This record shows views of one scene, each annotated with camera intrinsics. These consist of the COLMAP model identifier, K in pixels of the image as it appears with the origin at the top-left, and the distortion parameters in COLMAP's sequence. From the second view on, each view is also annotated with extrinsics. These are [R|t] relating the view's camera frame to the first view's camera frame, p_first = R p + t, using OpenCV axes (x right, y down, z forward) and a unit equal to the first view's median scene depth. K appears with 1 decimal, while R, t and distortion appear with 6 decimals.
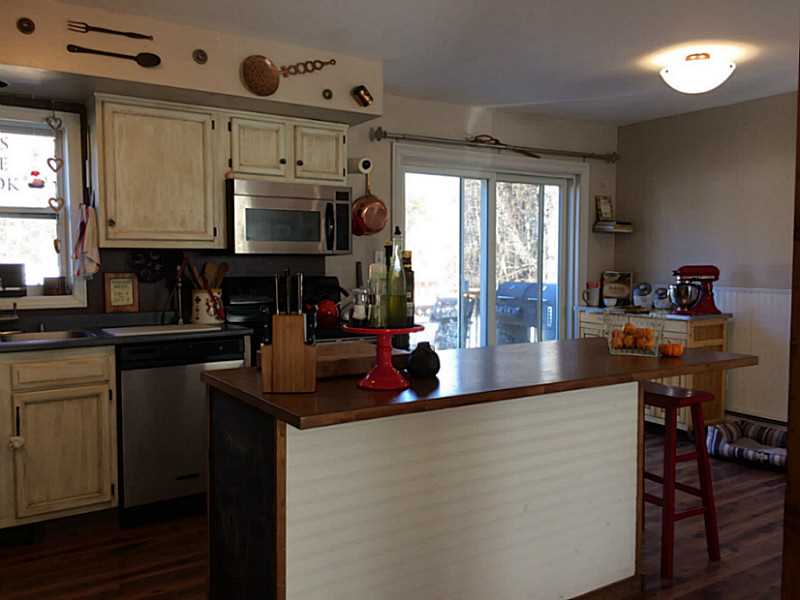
lens RADIAL K [[676.6, 0, 403.1], [0, 676.6, 301.8], [0, 0, 1]] dist [0.066190, -0.084817]
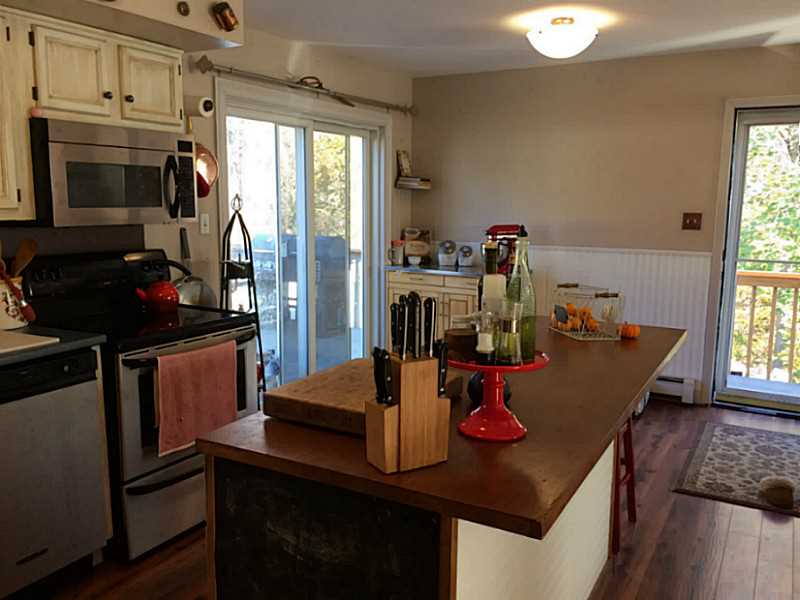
lens RADIAL K [[676.6, 0, 404.7], [0, 676.6, 300.5], [0, 0, 1]] dist [0.066190, -0.084817]
pose [[0.882698, -0.063414, 0.465643, -0.236478], [0.020626, 0.995127, 0.096424, -0.051145], [-0.469488, -0.075509, 0.879704, 0.189637]]
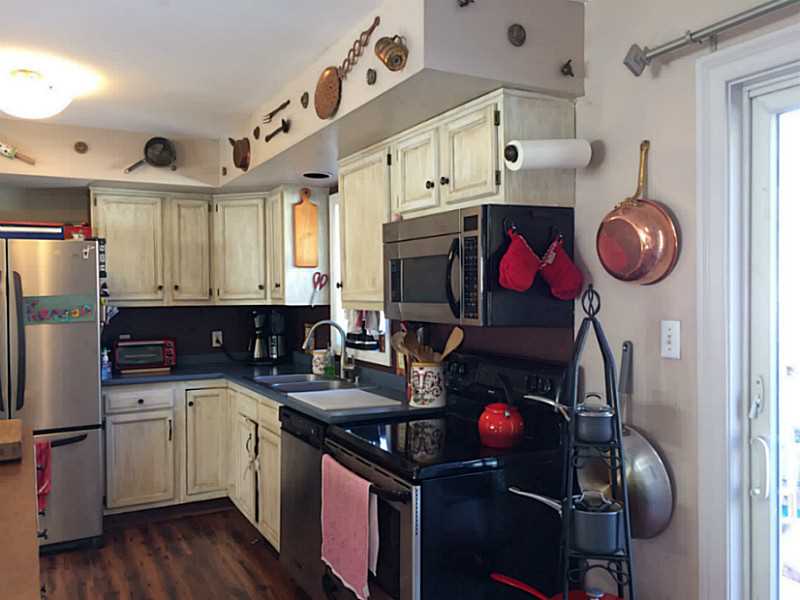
lens RADIAL K [[676.6, 0, 401.4], [0, 676.6, 300.4], [0, 0, 1]] dist [0.066190, -0.084817]
pose [[-0.087552, 0.016744, -0.996019, 0.469207], [-0.054773, 0.998265, 0.021596, -0.099381], [0.994653, 0.056446, -0.086483, 0.978956]]
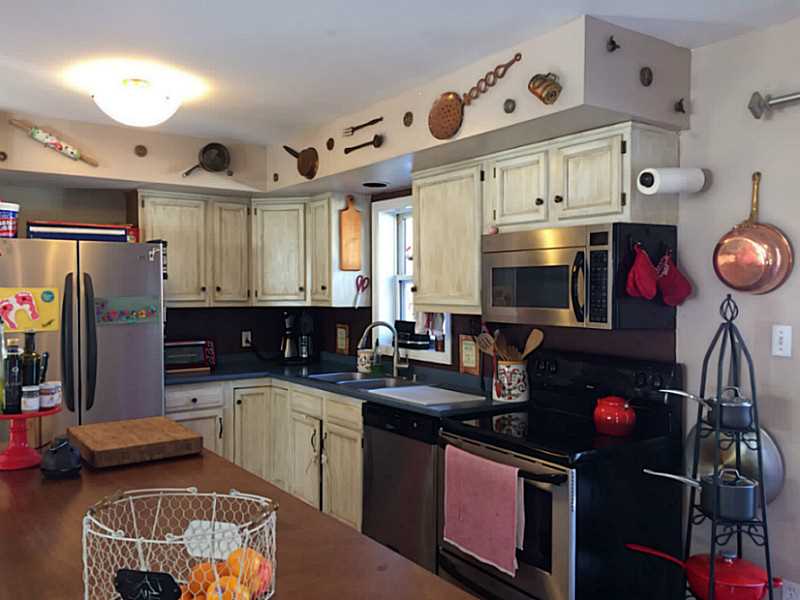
lens RADIAL K [[676.6, 0, 399.0], [0, 676.6, 301.5], [0, 0, 1]] dist [0.066190, -0.084817]
pose [[0.035345, 0.020553, -0.999164, 0.537814], [-0.062818, 0.997857, 0.018304, -0.095088], [0.997399, 0.062118, 0.036560, 0.779065]]
